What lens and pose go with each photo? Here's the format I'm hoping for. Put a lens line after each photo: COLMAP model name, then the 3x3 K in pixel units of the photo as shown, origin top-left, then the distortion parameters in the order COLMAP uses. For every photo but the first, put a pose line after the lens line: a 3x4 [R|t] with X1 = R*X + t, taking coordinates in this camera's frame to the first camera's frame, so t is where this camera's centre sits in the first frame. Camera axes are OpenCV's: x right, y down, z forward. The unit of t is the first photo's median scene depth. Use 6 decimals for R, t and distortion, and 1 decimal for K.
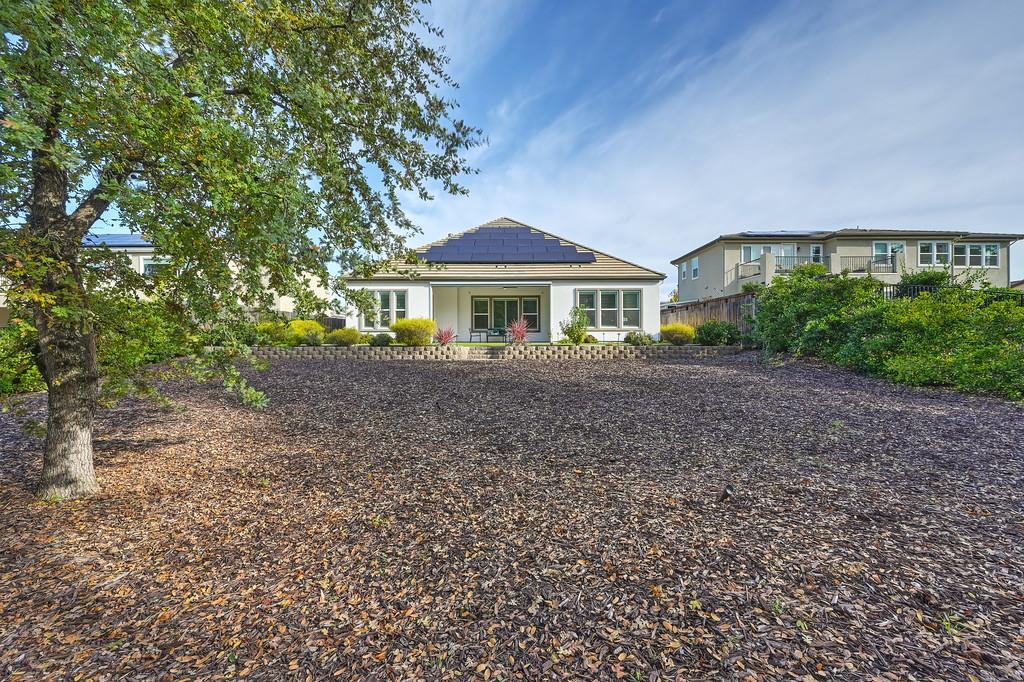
lens RADIAL K [[408.0, 0, 509.7], [0, 408.0, 338.9], [0, 0, 1]] dist [-0.000749, 0.000099]
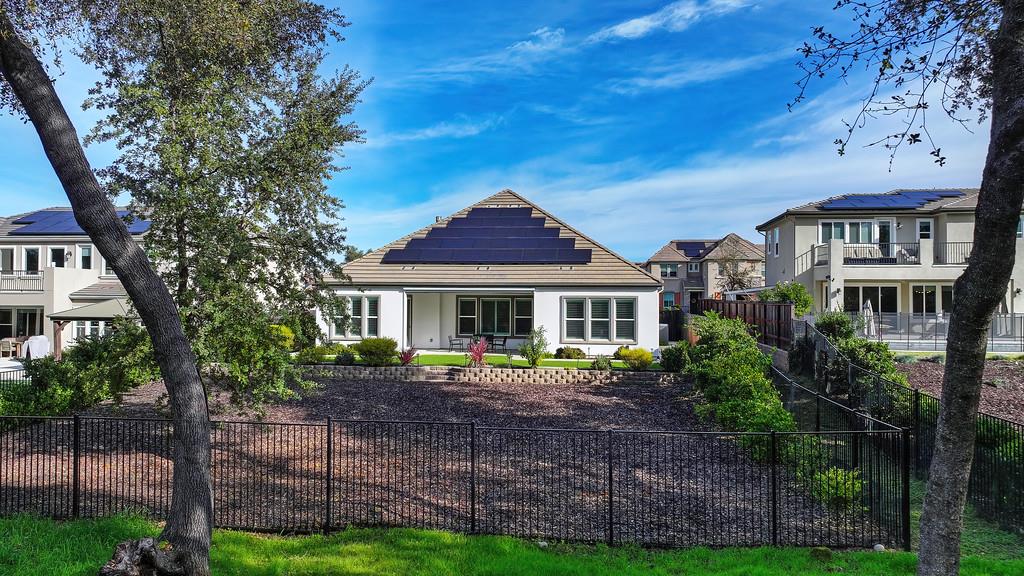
lens RADIAL K [[706.3, 0, 511.9], [0, 706.3, 288.5], [0, 0, 1]] dist [-0.001648, -0.000353]
pose [[0.991150, 0.007564, -0.132535, 0.256454], [-0.009198, 0.999889, -0.011719, -0.119841], [0.132431, 0.012835, 0.991109, -0.546276]]
